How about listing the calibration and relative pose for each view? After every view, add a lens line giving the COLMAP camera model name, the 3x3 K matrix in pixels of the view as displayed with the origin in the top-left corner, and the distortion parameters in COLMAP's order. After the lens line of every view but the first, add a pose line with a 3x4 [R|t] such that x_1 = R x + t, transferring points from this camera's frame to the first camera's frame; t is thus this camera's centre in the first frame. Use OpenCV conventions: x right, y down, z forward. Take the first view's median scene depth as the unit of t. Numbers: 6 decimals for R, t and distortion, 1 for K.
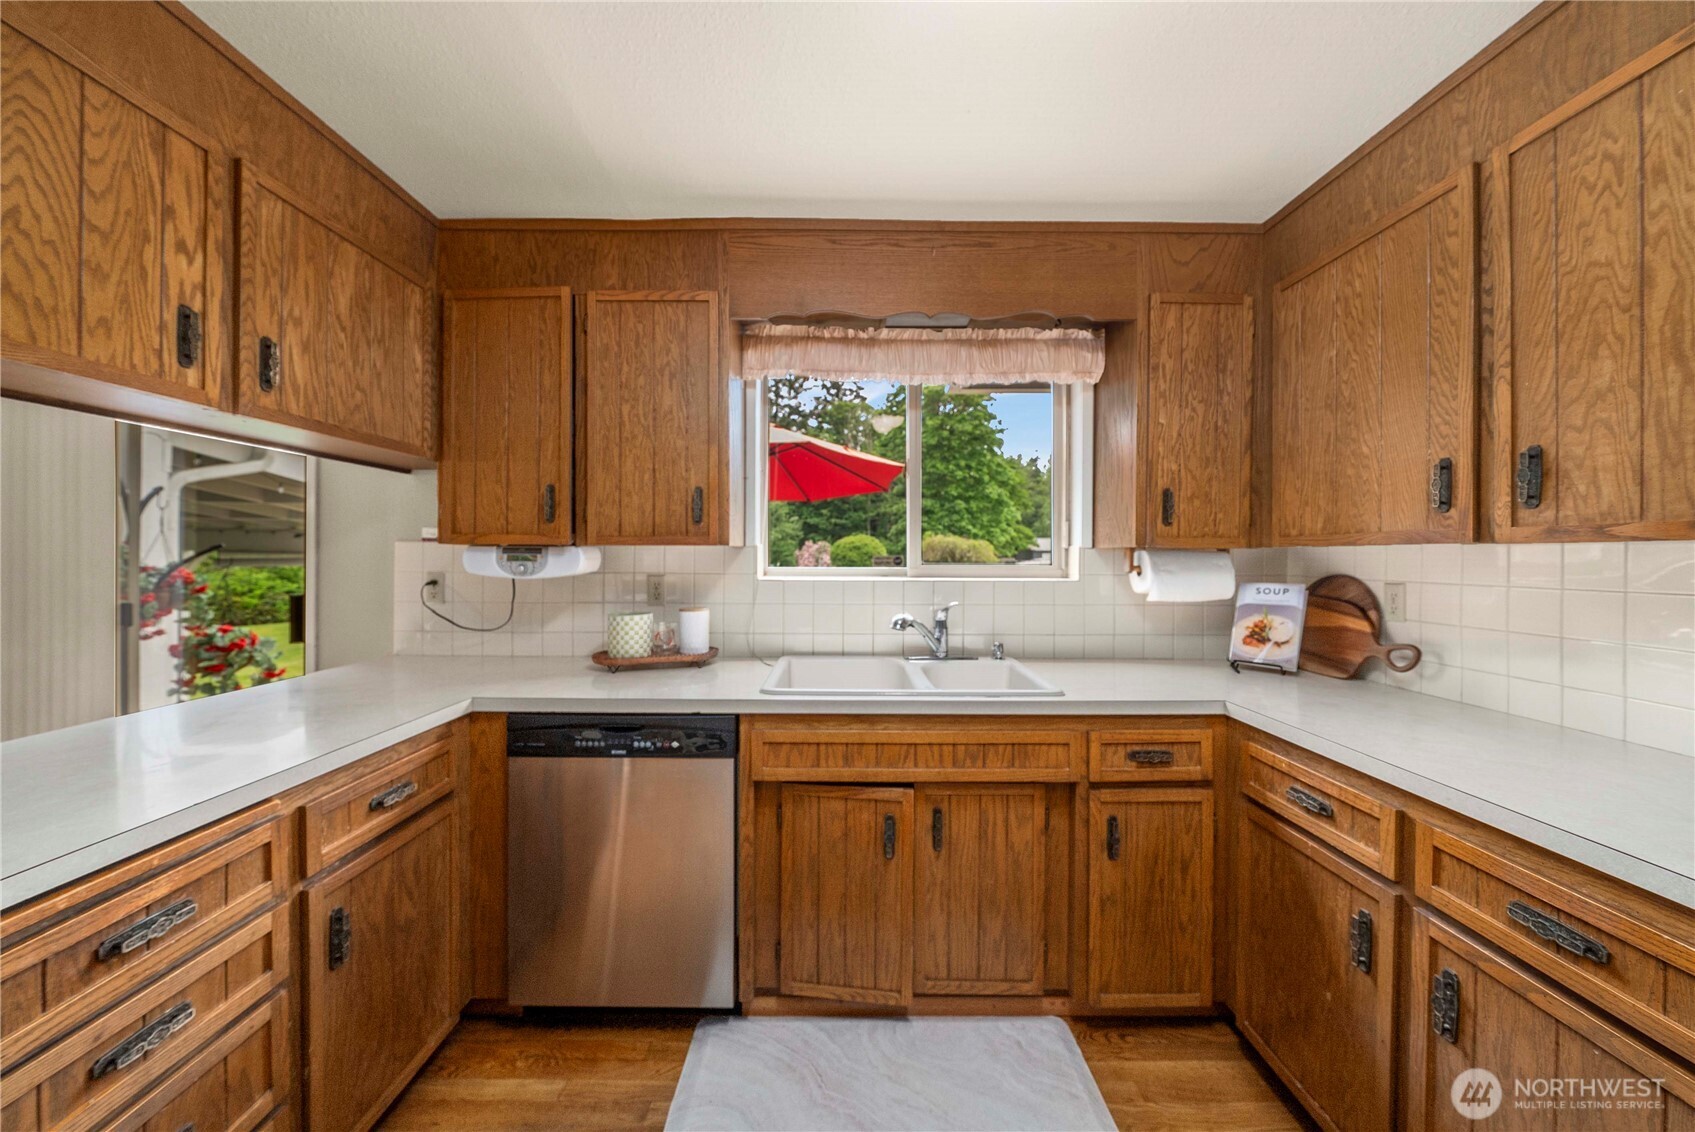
lens RADIAL K [[593.2, 0, 842.8], [0, 593.2, 558.0], [0, 0, 1]] dist [-0.008079, -0.000219]
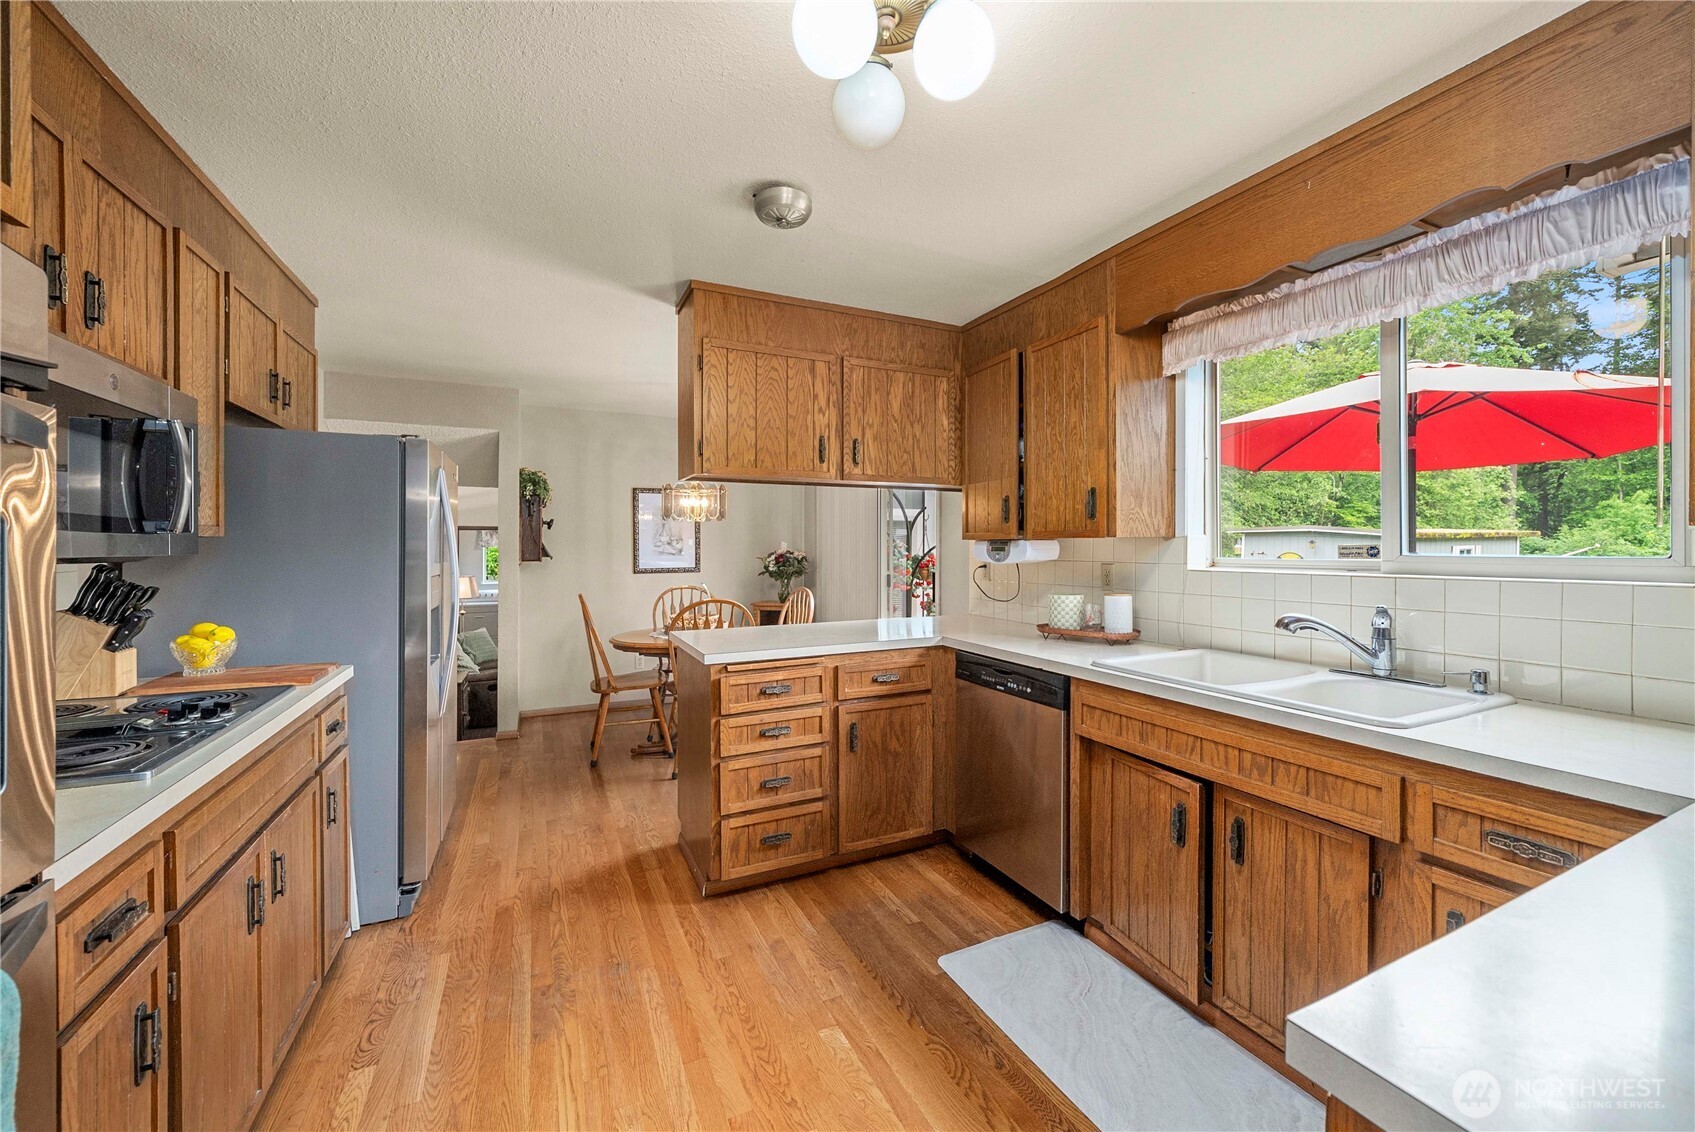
lens RADIAL K [[649.5, 0, 844.8], [0, 649.5, 548.9], [0, 0, 1]] dist [-0.000484, -0.000056]
pose [[0.431048, -0.001775, -0.902327, 0.813293], [0.001477, 0.999998, -0.001261, 0.002093], [0.902328, -0.000789, 0.431050, 0.008041]]
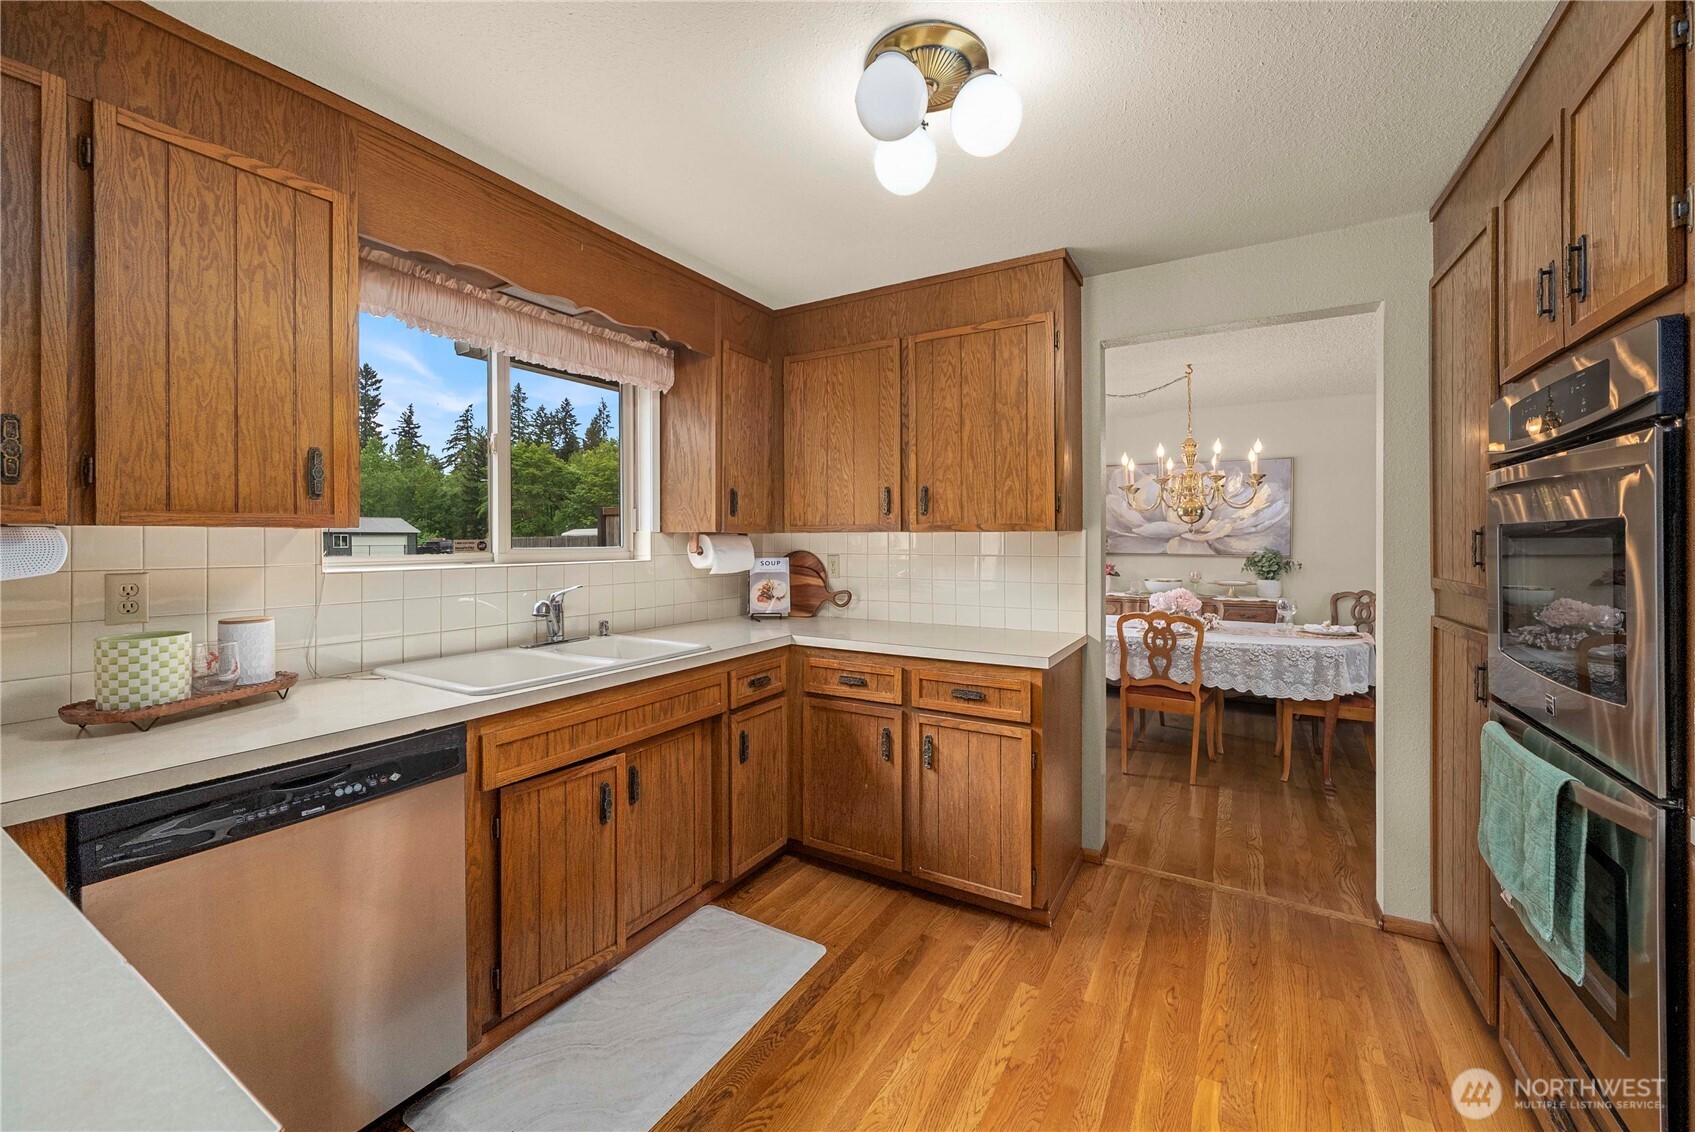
lens RADIAL K [[668.9, 0, 840.4], [0, 668.9, 540.4], [0, 0, 1]] dist [-0.010941, -0.000121]
pose [[0.511383, -0.005671, 0.859334, -0.718521], [0.007061, 0.999972, 0.002397, -0.002421], [-0.859324, 0.004842, 0.511409, 0.020569]]
